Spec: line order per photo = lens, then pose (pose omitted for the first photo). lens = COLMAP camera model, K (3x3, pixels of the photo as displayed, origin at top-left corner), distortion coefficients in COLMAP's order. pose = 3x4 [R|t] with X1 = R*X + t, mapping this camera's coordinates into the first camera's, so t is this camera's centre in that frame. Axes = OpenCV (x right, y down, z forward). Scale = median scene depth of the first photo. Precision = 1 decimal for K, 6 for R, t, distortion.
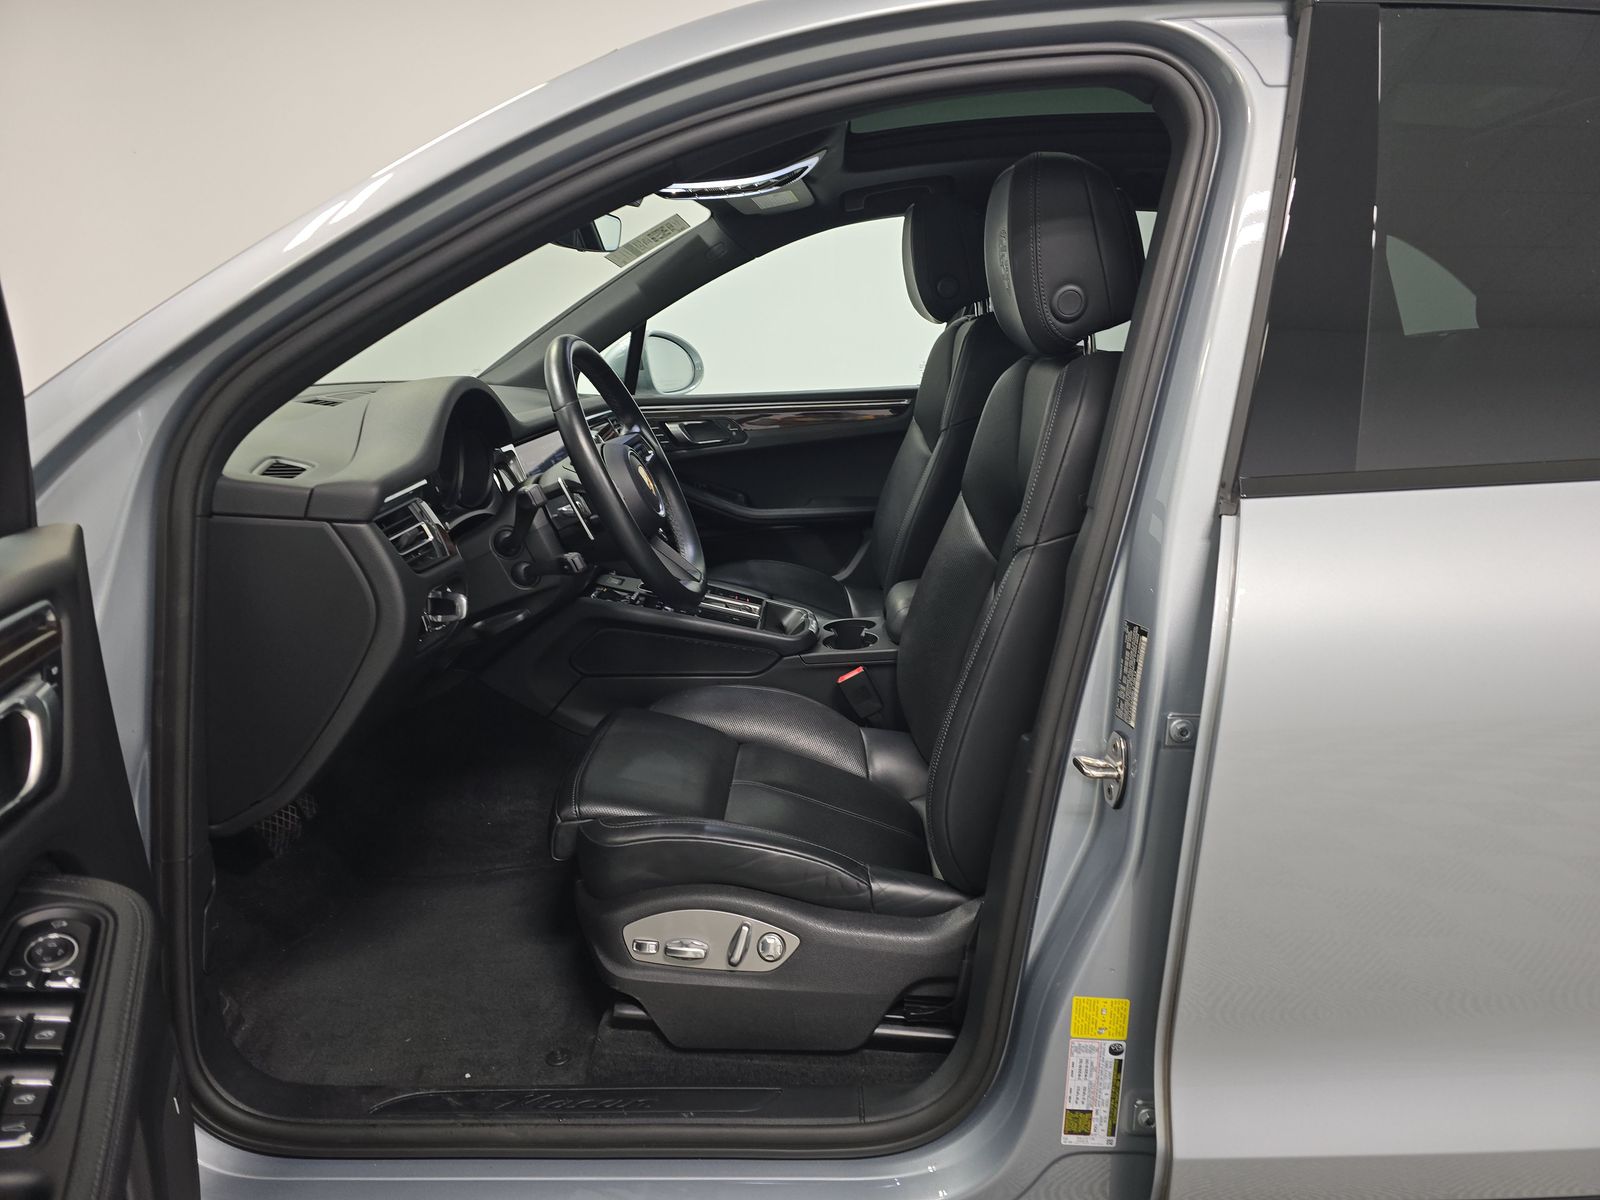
lens RADIAL K [[1073.4, 0, 803.4], [0, 1073.4, 602.5], [0, 0, 1]] dist [0.034759, -0.030059]
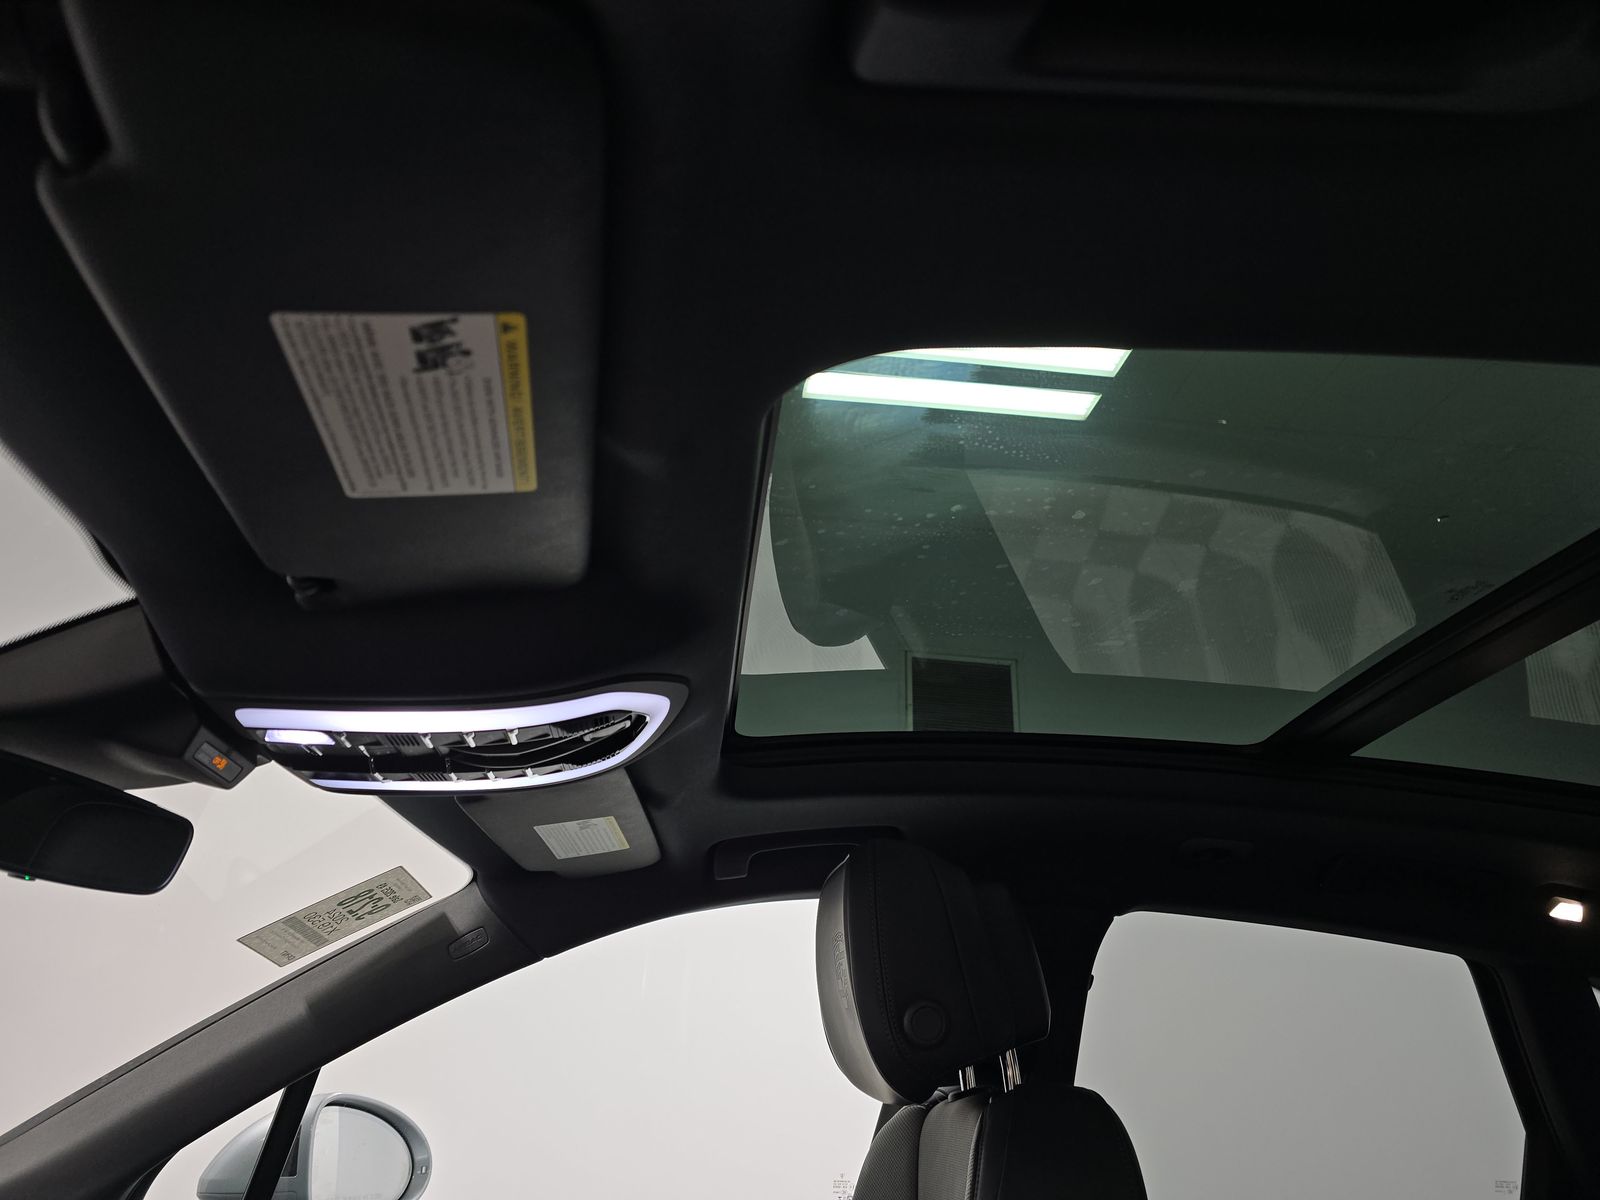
lens RADIAL K [[1073.4, 0, 804.7], [0, 1073.4, 603.1], [0, 0, 1]] dist [0.034759, -0.030059]
pose [[0.990513, 0.084276, 0.108544, 0.012075], [0.001455, 0.783396, -0.621521, -0.122168], [-0.137413, 0.615782, 0.775841, 0.450206]]
